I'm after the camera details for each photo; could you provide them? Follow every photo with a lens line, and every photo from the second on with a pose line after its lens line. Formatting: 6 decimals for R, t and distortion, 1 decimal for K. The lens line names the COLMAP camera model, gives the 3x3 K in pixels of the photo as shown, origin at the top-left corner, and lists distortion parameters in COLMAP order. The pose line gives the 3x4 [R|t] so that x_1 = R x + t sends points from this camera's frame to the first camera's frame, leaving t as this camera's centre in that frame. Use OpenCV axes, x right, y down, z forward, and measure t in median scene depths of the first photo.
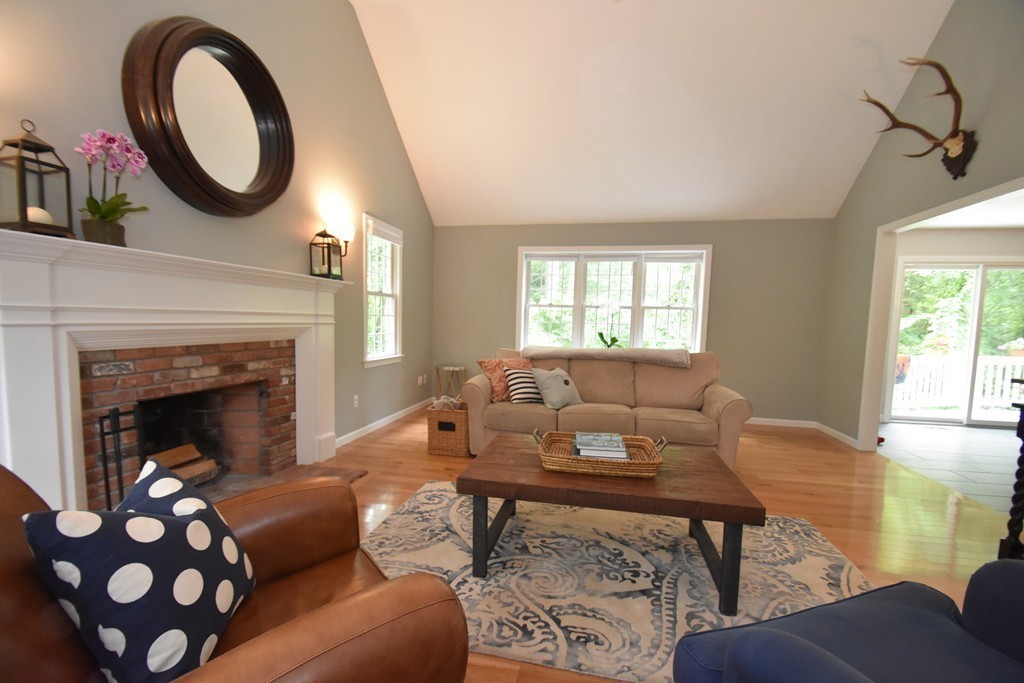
lens RADIAL K [[446.4, 0, 505.2], [0, 446.4, 357.4], [0, 0, 1]] dist [0.018338, -0.023525]
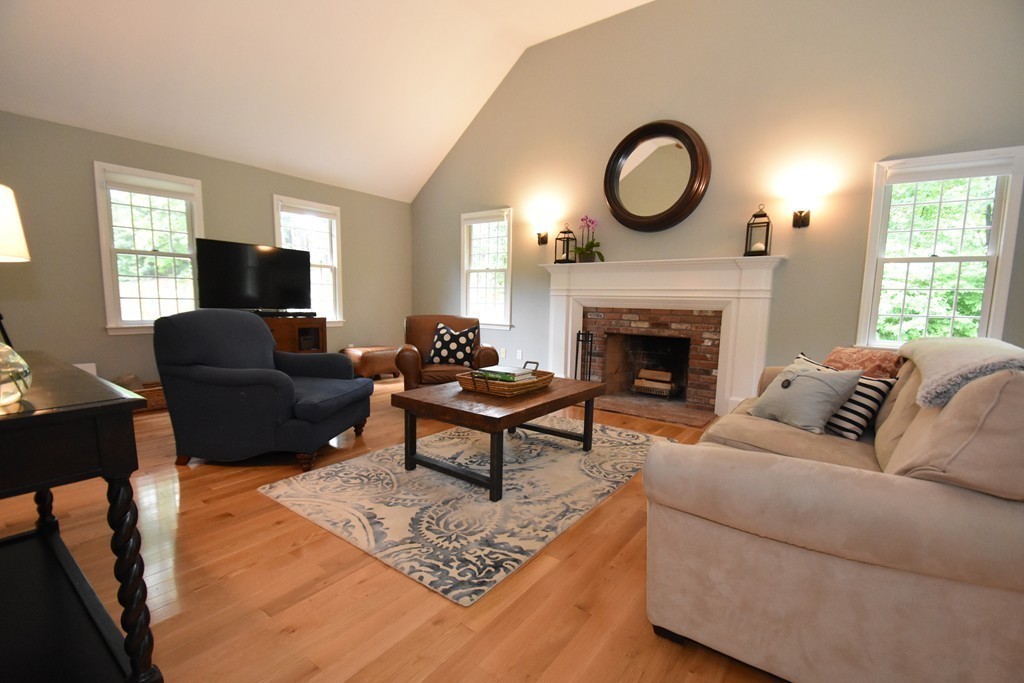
lens RADIAL K [[464.1, 0, 507.6], [0, 464.1, 357.0], [0, 0, 1]] dist [0.019305, -0.027952]
pose [[-0.417873, 0.082700, -0.904734, 1.165971], [-0.103568, 0.985020, 0.137874, -0.037433], [0.902583, 0.151315, -0.403048, 1.245643]]
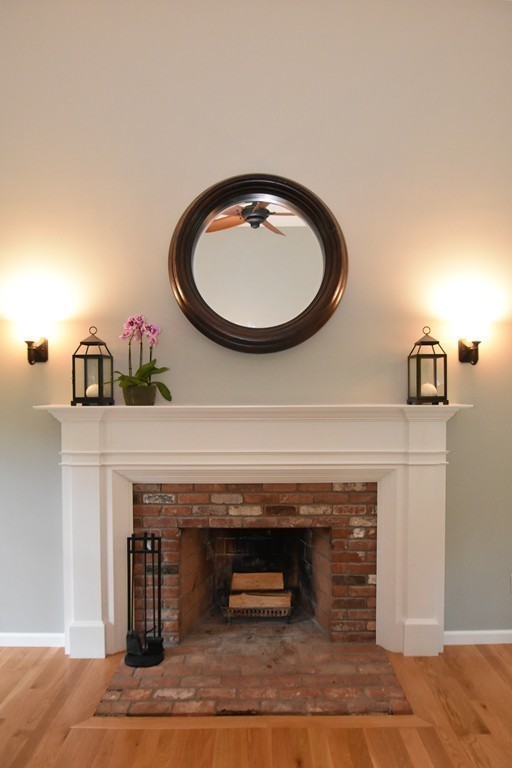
lens RADIAL K [[472.3, 0, 272.0], [0, 472.3, 386.3], [0, 0, 1]] dist [-0.034150, 0.000441]
pose [[0.237321, -0.014143, -0.971328, 0.359780], [-0.075664, 0.996587, -0.032998, -0.207195], [0.968480, 0.081326, 0.235441, 0.763411]]
